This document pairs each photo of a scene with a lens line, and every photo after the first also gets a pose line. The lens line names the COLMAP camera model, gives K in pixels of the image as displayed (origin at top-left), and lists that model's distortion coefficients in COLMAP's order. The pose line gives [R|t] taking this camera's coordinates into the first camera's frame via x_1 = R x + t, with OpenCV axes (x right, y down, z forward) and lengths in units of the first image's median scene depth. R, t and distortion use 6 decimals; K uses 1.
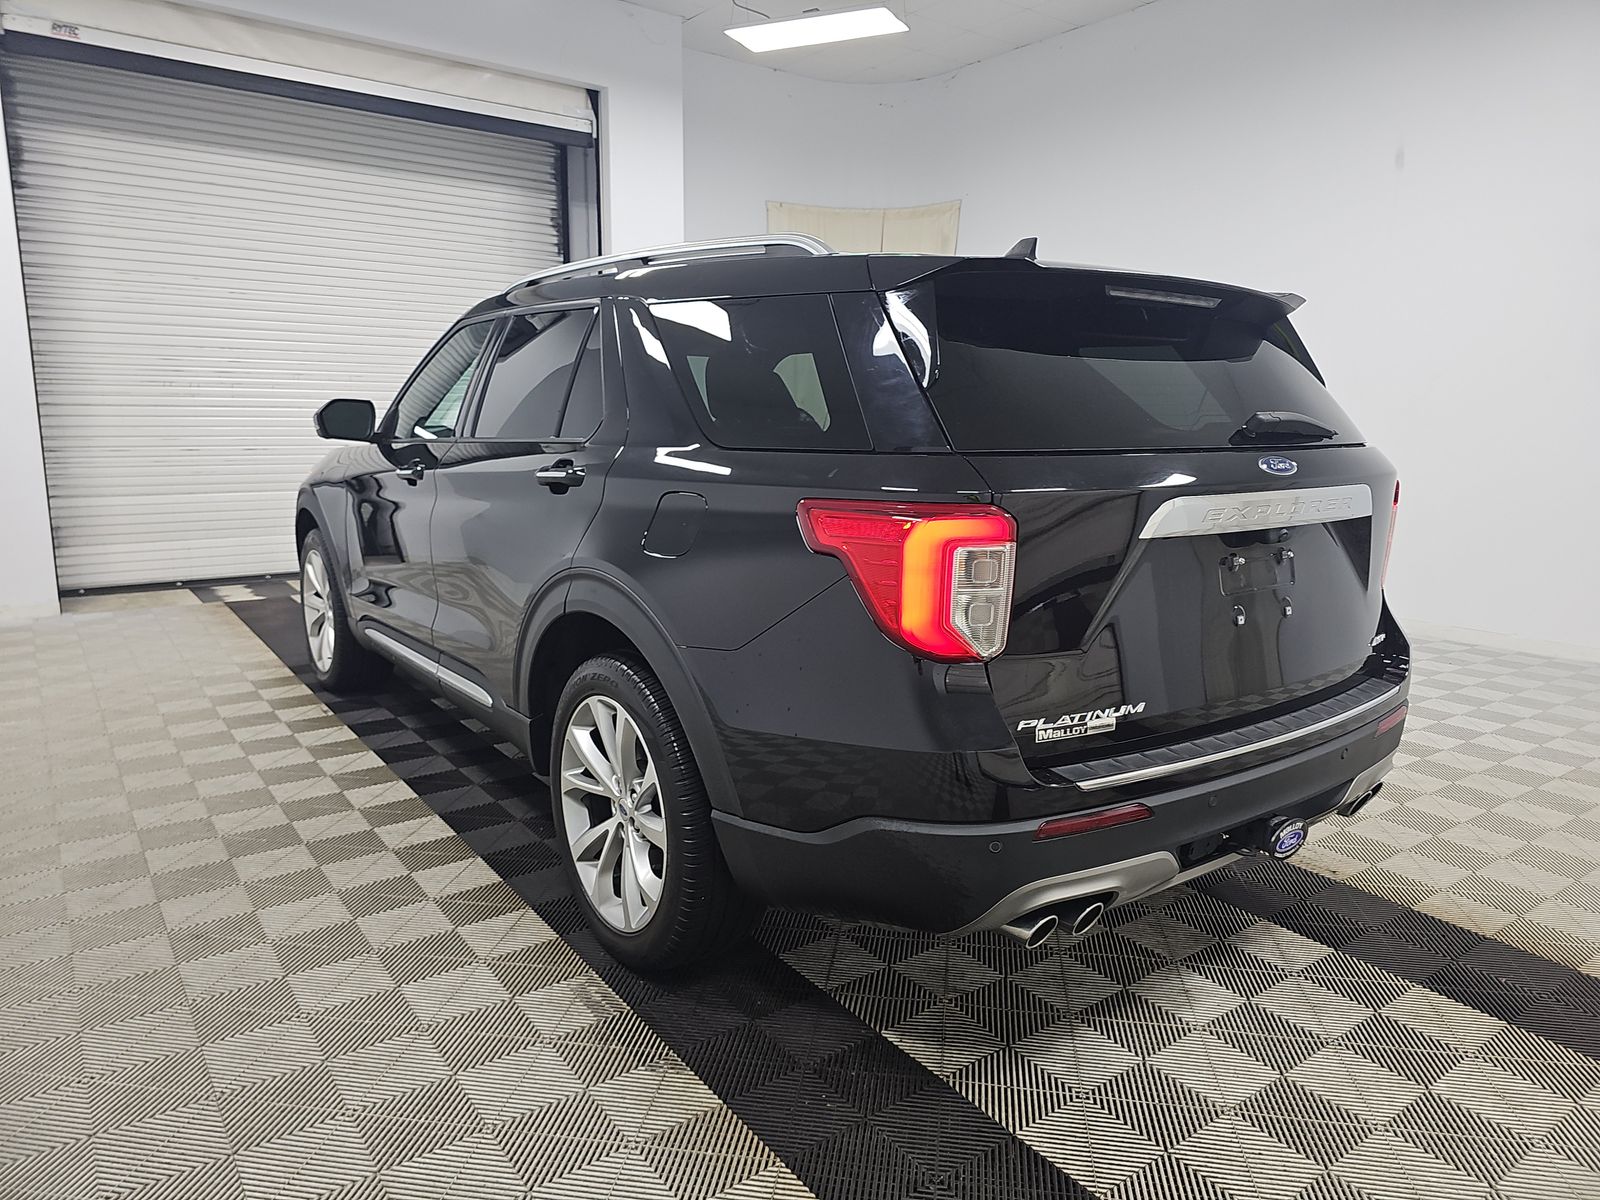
lens RADIAL K [[1076.5, 0, 799.0], [0, 1076.5, 617.7], [0, 0, 1]] dist [0.003253, 0.004300]
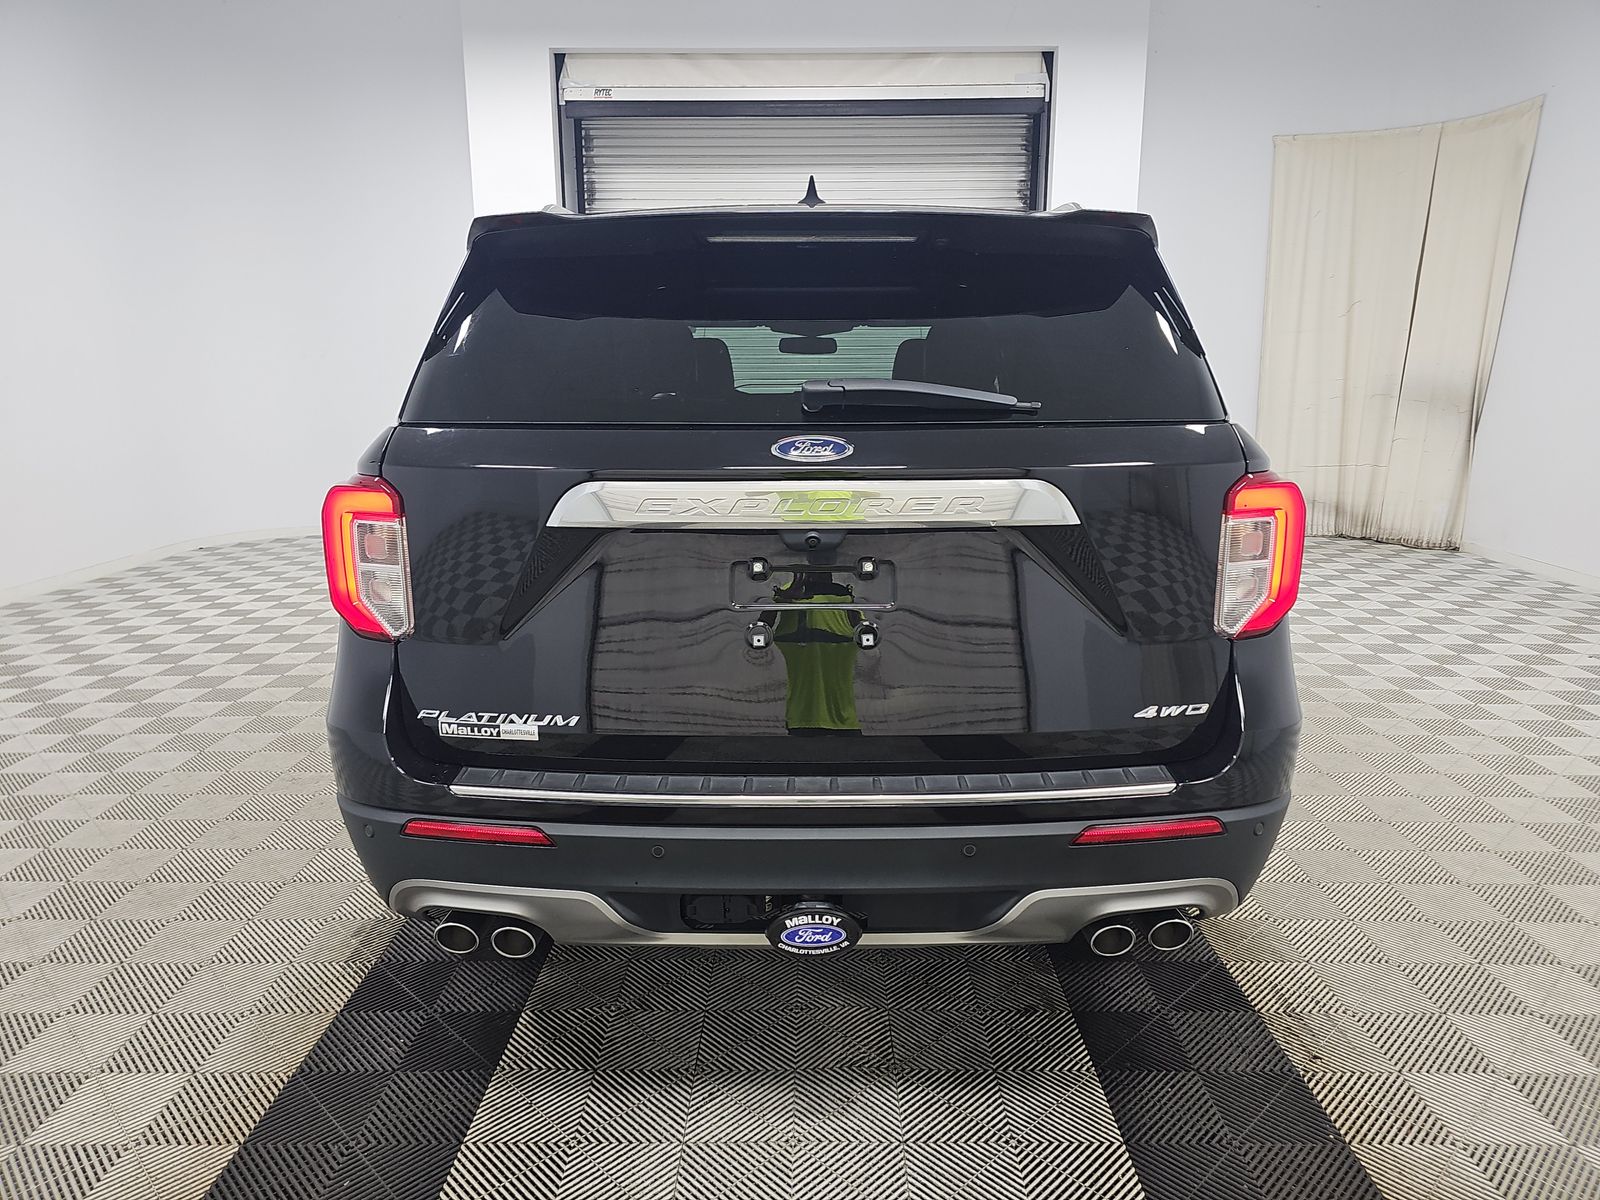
lens RADIAL K [[1049.3, 0, 800.0], [0, 1049.3, 600.0], [0, 0, 1]] dist [0.029827, -0.004989]
pose [[0.800555, 0.106218, -0.589771, 0.965321], [-0.099374, 0.994071, 0.044142, -0.070187], [0.590962, 0.023270, 0.806364, 0.428138]]
